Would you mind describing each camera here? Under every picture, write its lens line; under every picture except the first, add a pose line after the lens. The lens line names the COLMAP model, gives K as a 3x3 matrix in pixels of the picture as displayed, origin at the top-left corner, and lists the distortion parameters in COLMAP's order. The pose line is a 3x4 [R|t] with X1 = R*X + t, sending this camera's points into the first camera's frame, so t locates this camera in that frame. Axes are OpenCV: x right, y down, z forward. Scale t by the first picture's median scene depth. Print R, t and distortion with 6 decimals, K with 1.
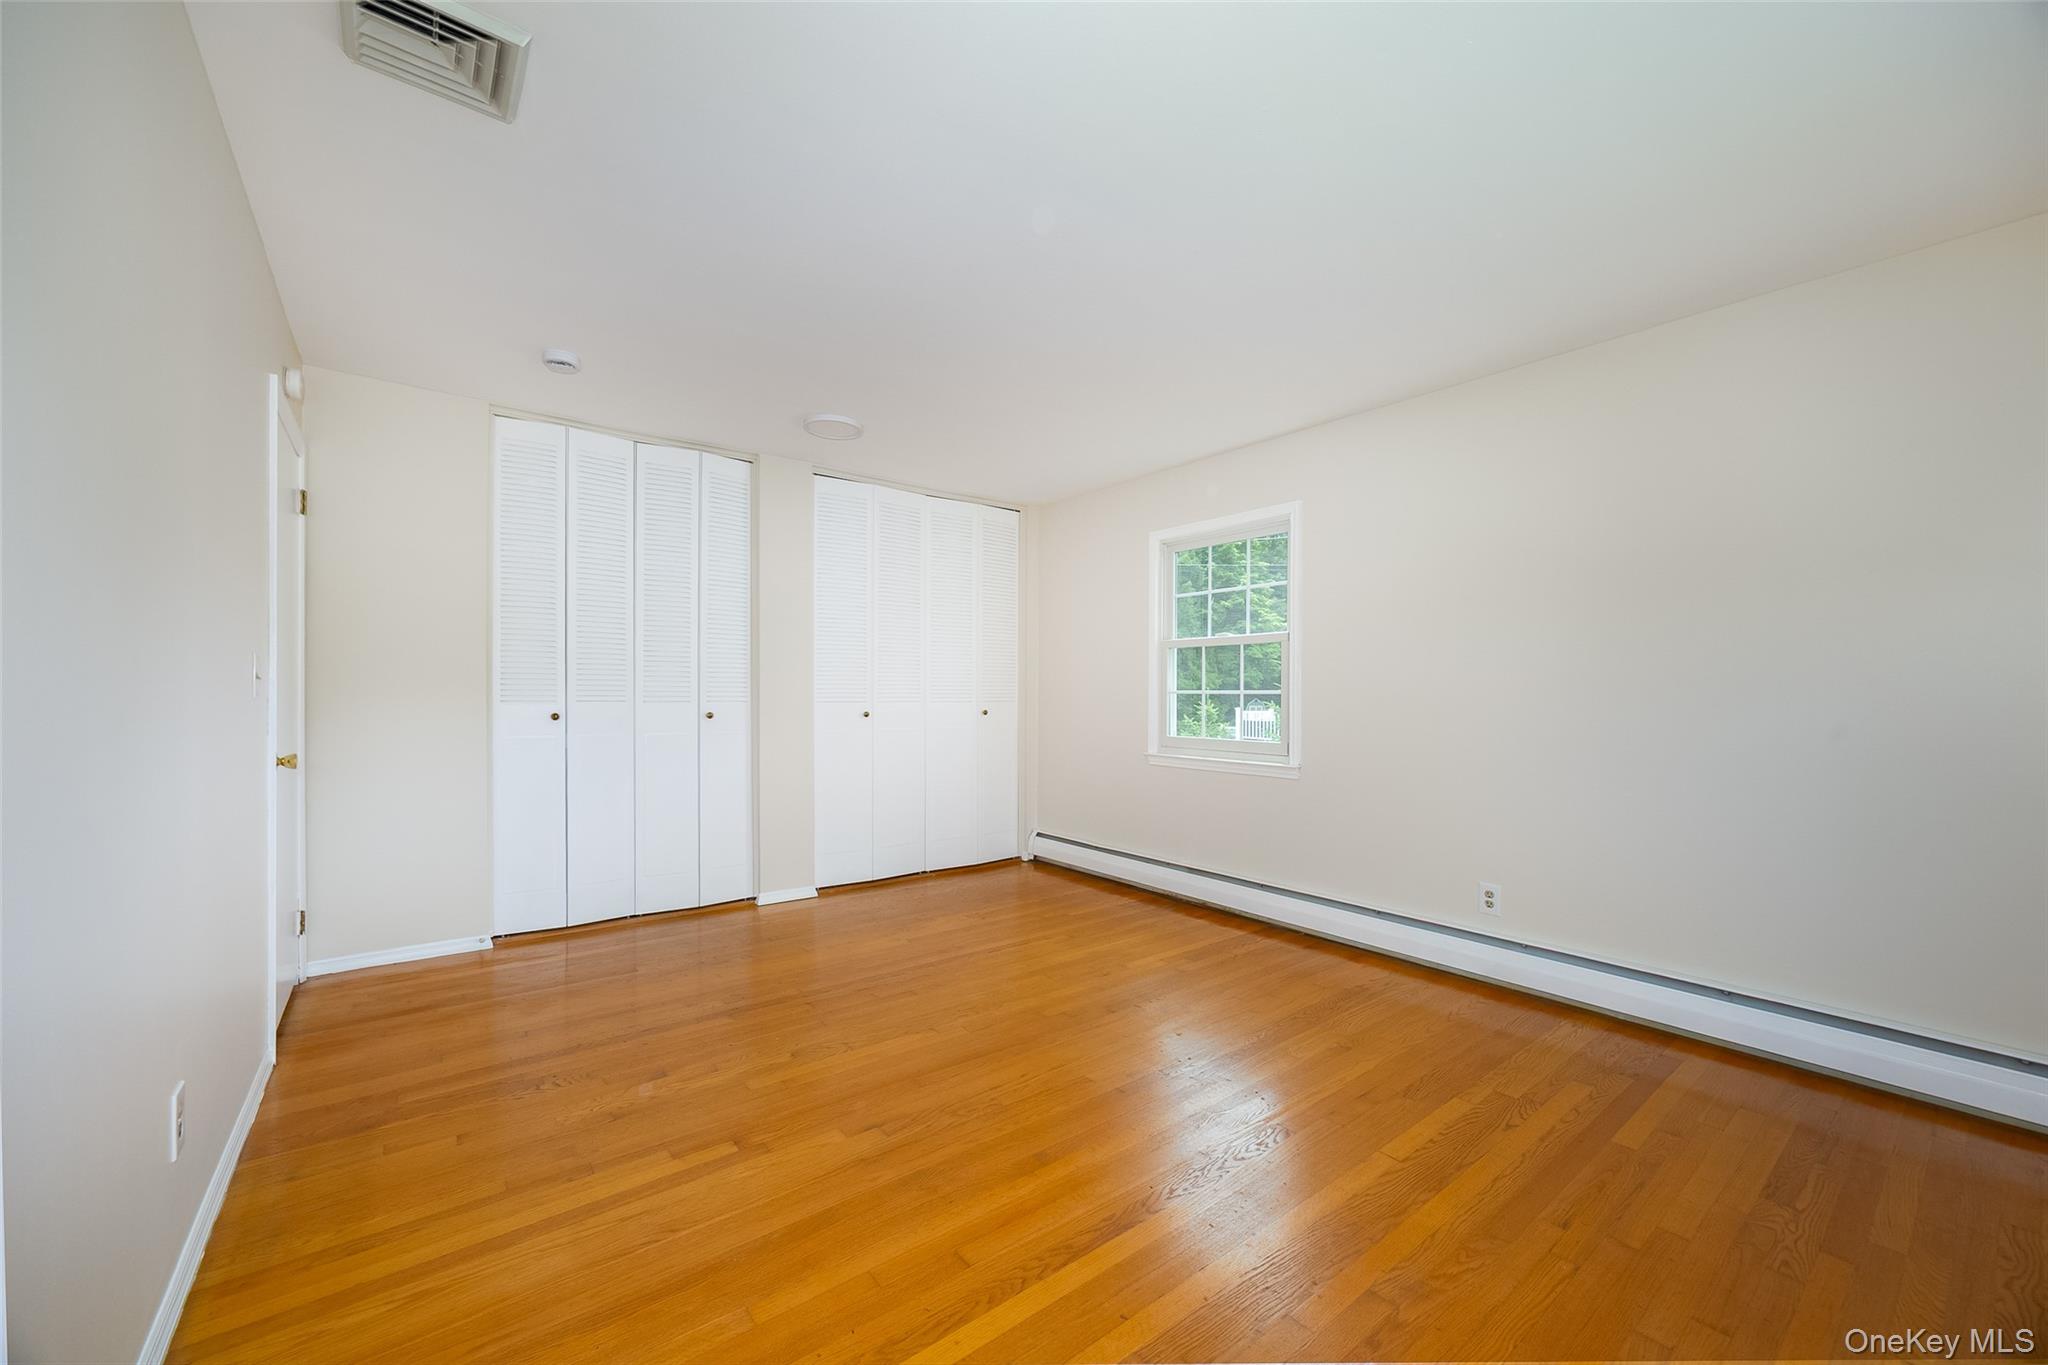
lens RADIAL K [[802.9, 0, 1018.1], [0, 802.9, 685.9], [0, 0, 1]] dist [-0.012822, -0.000017]
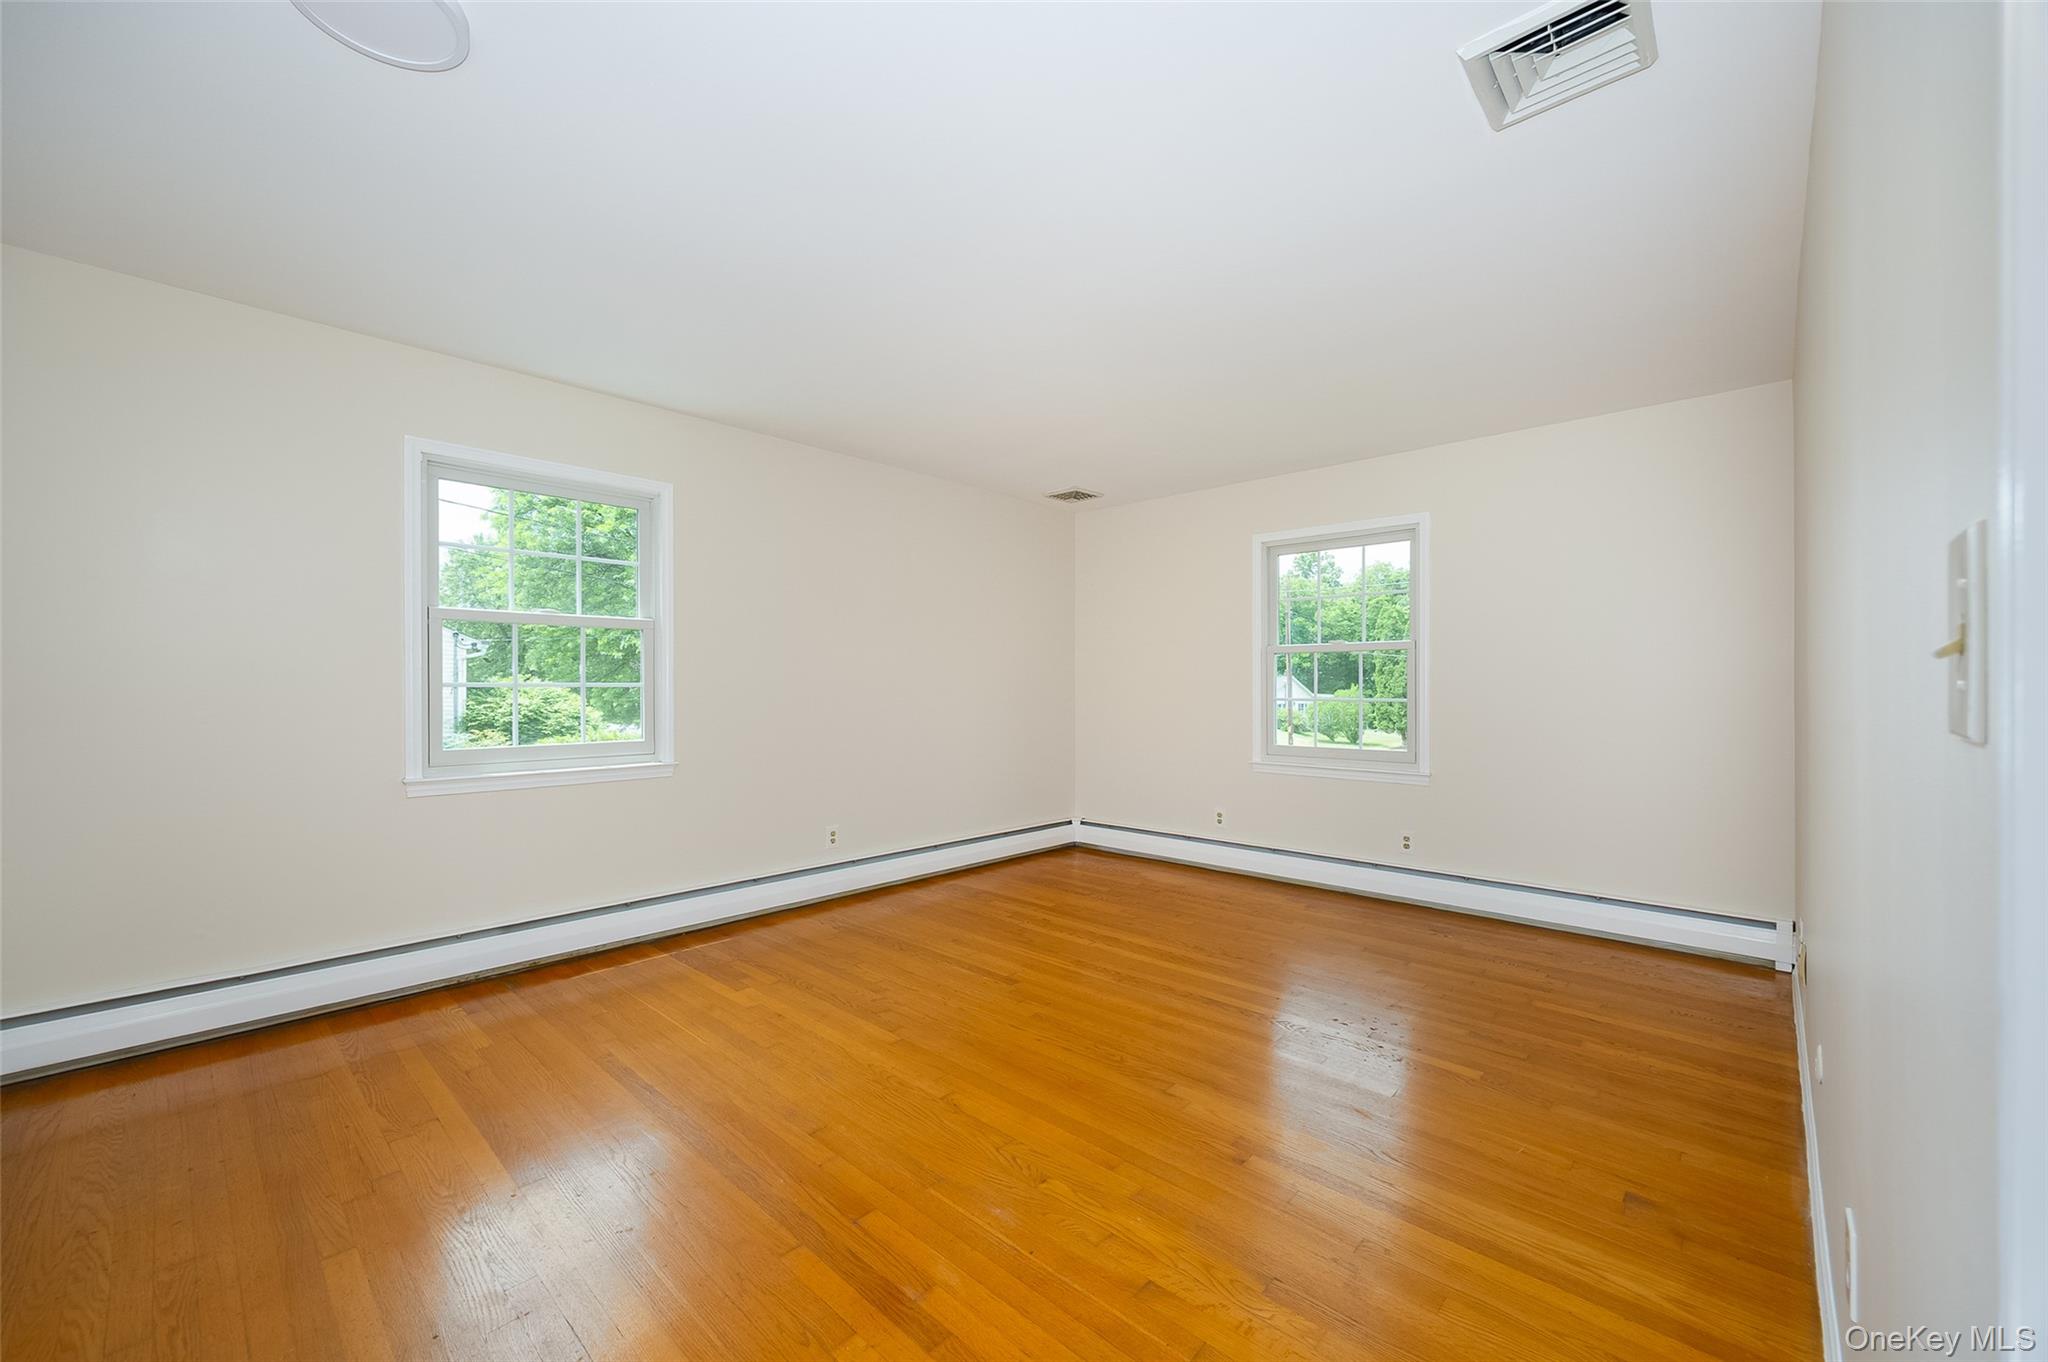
lens RADIAL K [[802.9, 0, 1018.1], [0, 802.9, 684.4], [0, 0, 1]] dist [-0.012822, -0.000017]
pose [[-0.177670, -0.000554, 0.984090, -0.753944], [-0.007384, 0.999972, -0.000771, 0.005658], [-0.984062, -0.007404, -0.177669, 0.875773]]
